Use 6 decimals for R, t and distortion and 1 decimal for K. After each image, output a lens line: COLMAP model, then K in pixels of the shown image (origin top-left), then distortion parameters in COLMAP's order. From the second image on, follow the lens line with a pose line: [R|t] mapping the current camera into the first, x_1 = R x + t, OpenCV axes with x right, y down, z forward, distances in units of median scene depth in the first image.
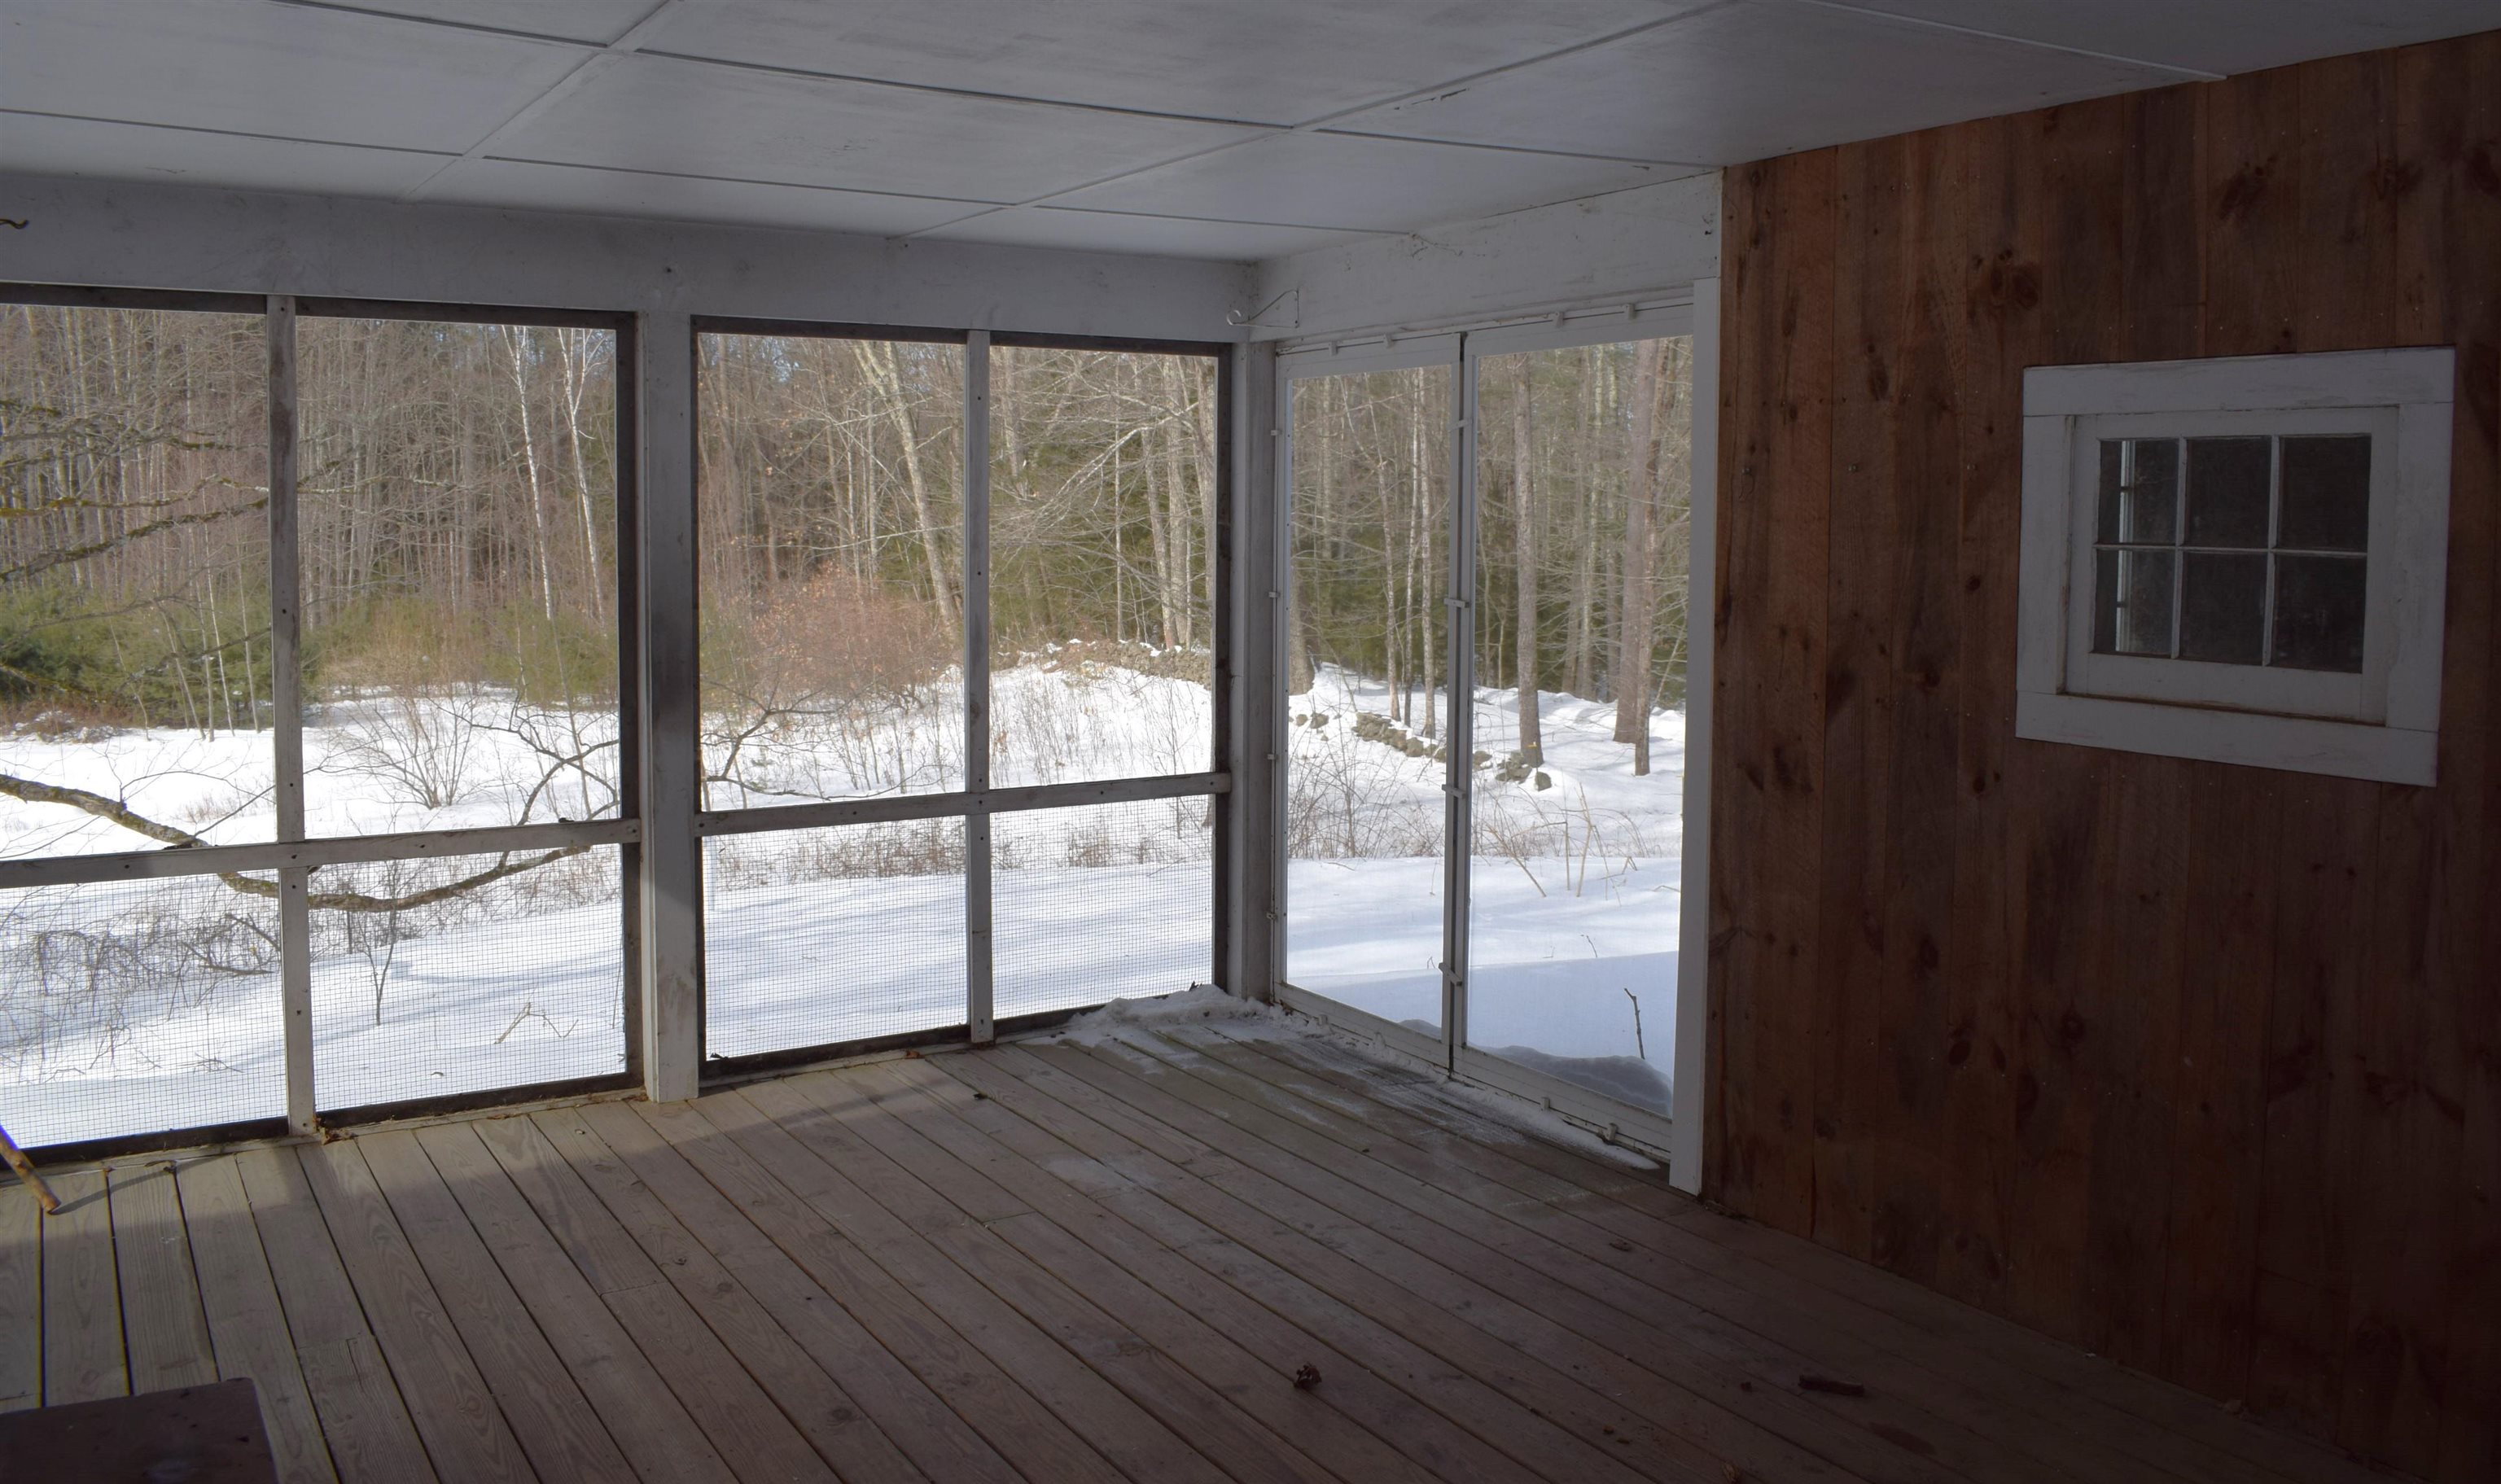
lens RADIAL K [[2003.1, 0, 1250.1], [0, 2003.1, 606.5], [0, 0, 1]] dist [-0.078268, -0.003559]
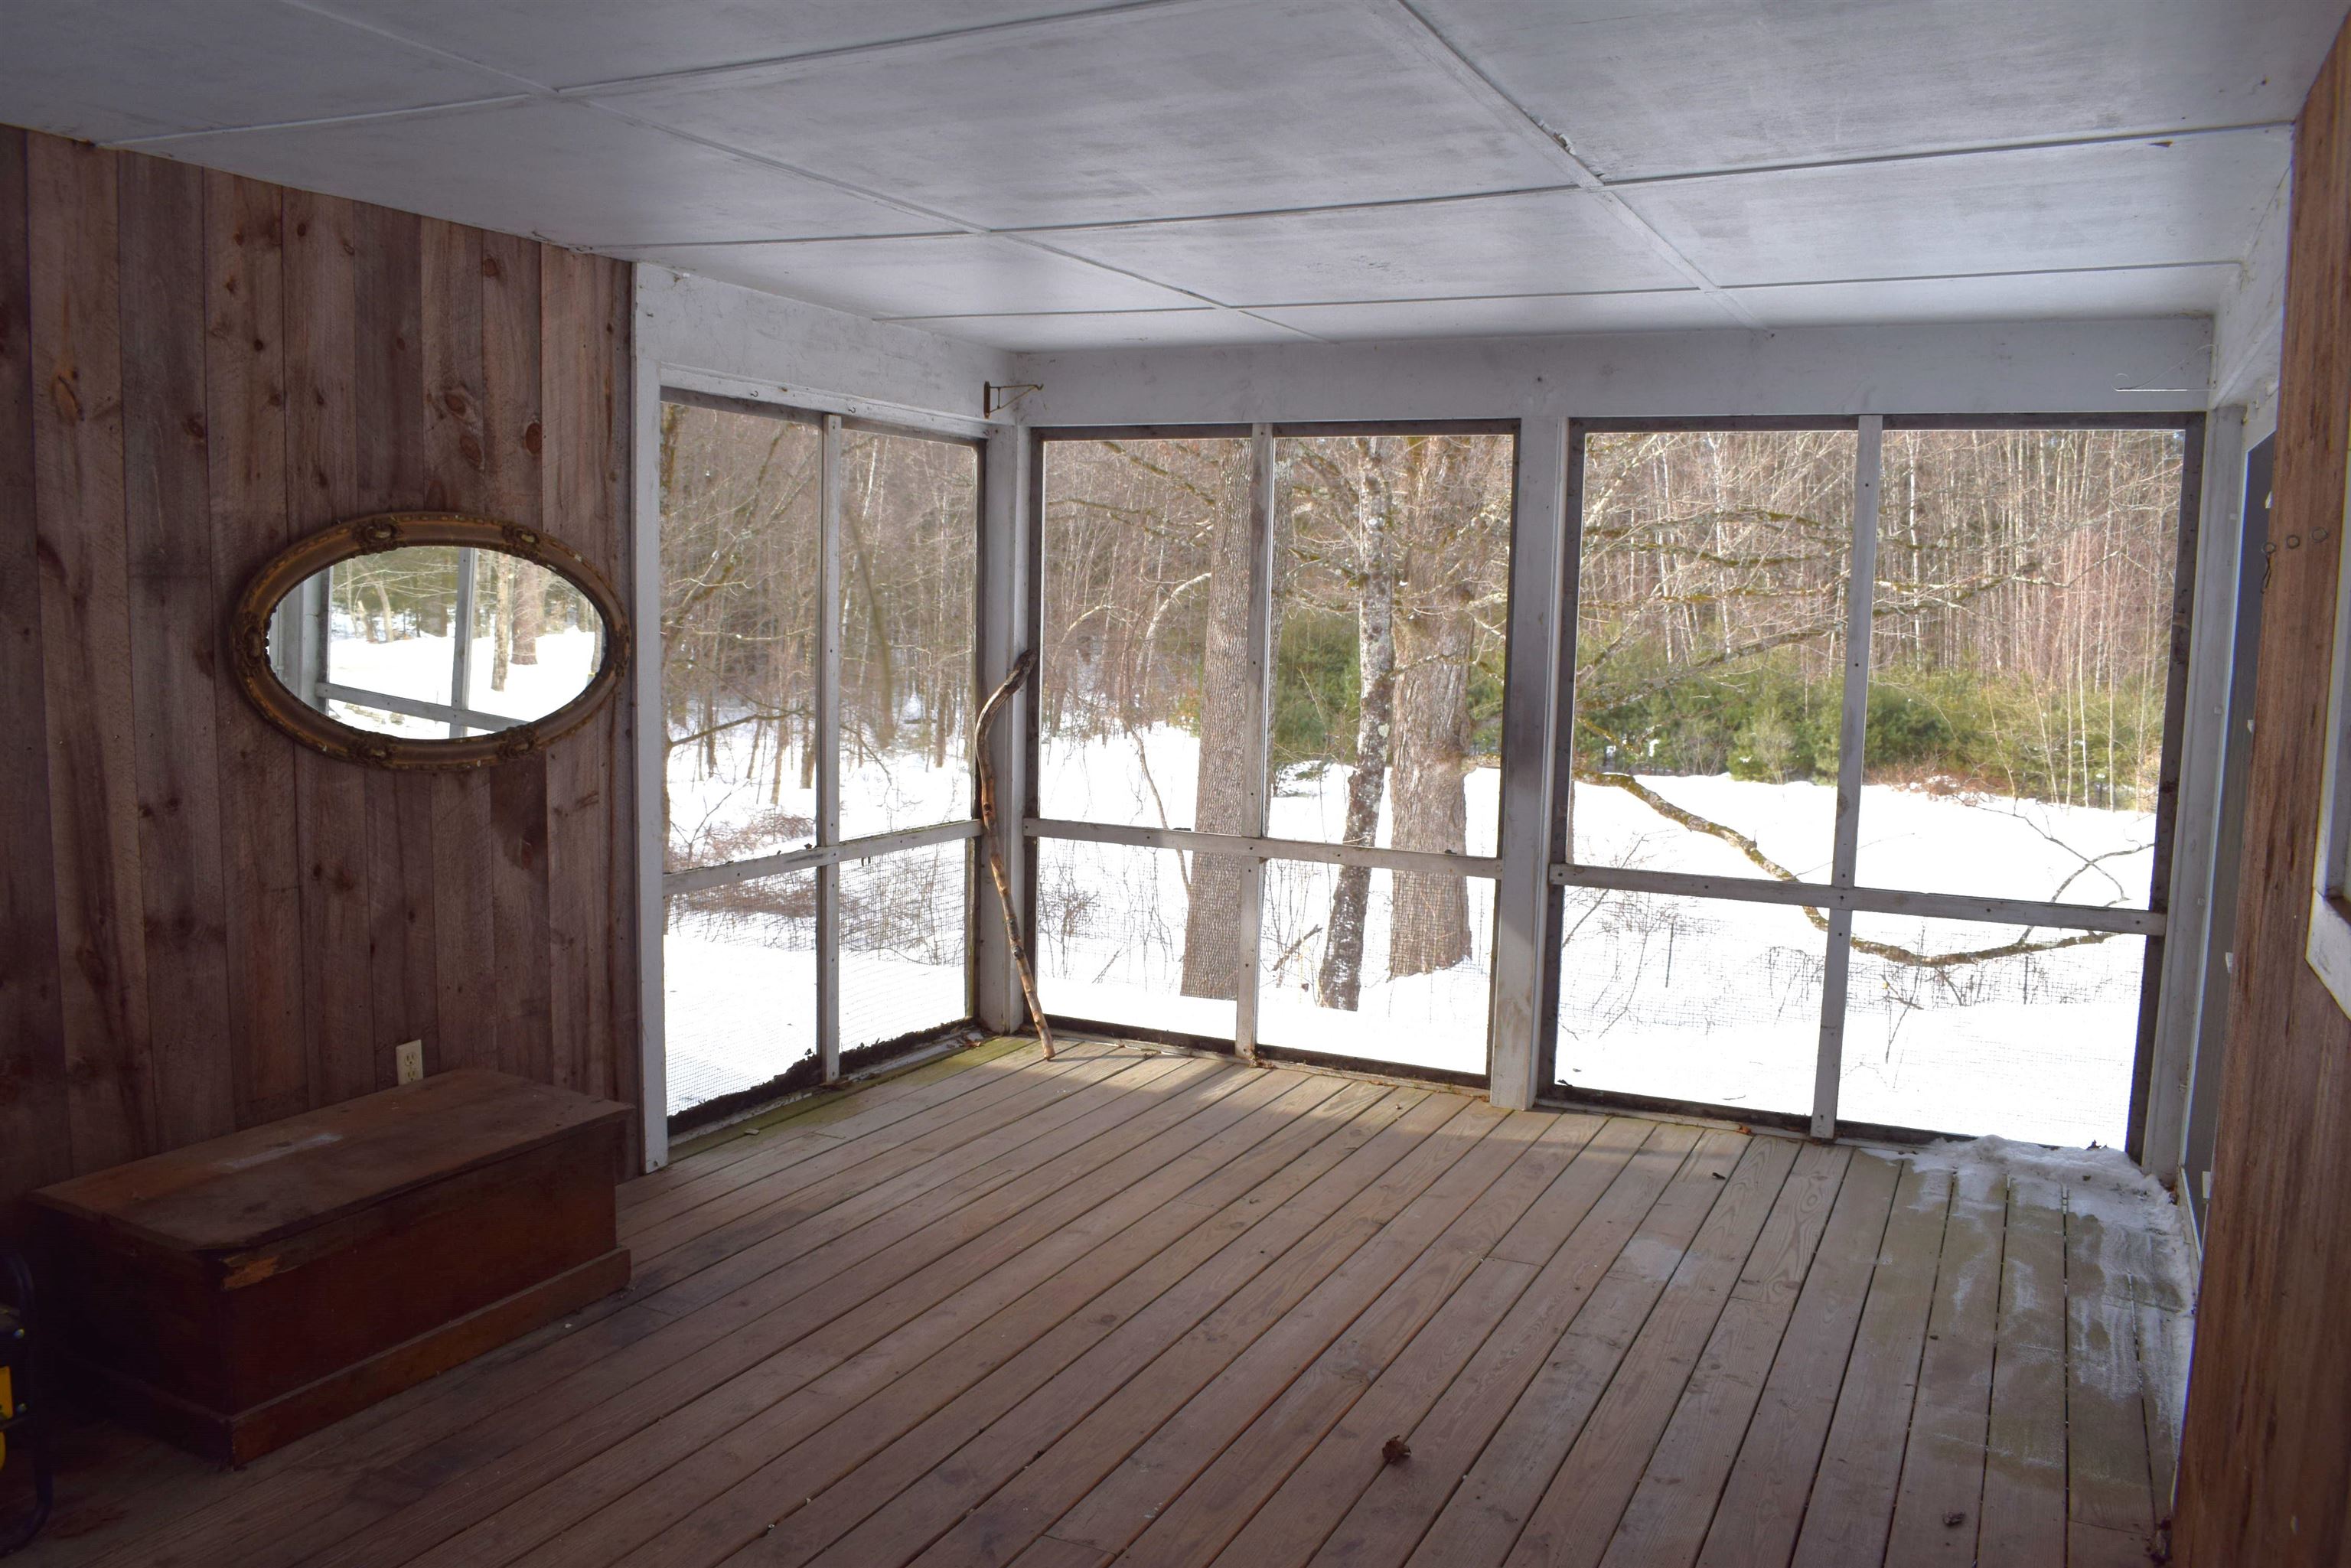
lens RADIAL K [[1802.0, 0, 1169.6], [0, 1802.0, 797.0], [0, 0, 1]] dist [-0.098223, 0.014941]
pose [[0.524308, 0.104479, -0.845095, 0.597345], [-0.056760, 0.994525, 0.087738, -0.013524], [0.849635, 0.001966, 0.527368, 0.361293]]
